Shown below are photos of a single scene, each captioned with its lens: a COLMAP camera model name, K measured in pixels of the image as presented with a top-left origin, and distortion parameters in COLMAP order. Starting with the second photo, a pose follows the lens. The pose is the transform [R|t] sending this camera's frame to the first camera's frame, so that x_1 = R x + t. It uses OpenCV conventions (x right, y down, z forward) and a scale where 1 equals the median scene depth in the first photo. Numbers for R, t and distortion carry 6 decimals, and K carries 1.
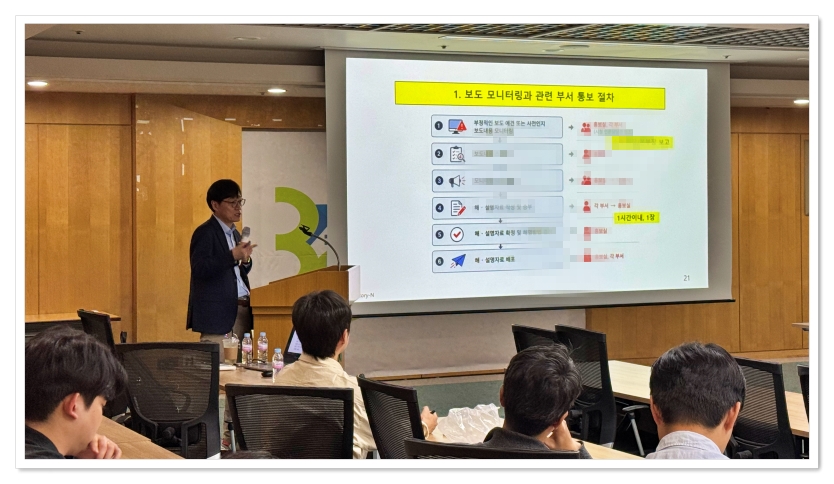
lens RADIAL K [[1517.5, 0, 417.0], [0, 1517.5, 242.0], [0, 0, 1]] dist [0.017604, 0.099991]
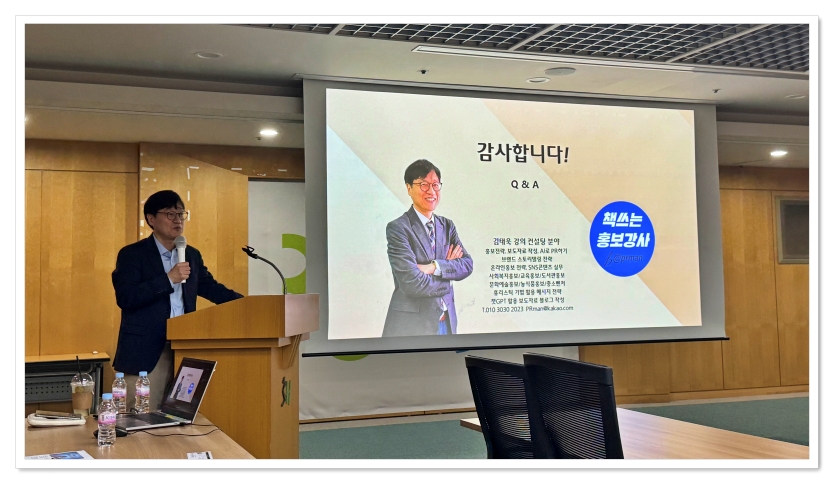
lens RADIAL K [[954.4, 0, 408.6], [0, 954.4, 239.1], [0, 0, 1]] dist [0.054755, -0.016873]
pose [[0.997875, -0.012045, -0.064042, 0.041148], [0.006943, 0.996827, -0.079290, 0.022803], [0.064794, 0.078677, 0.994792, 0.362201]]
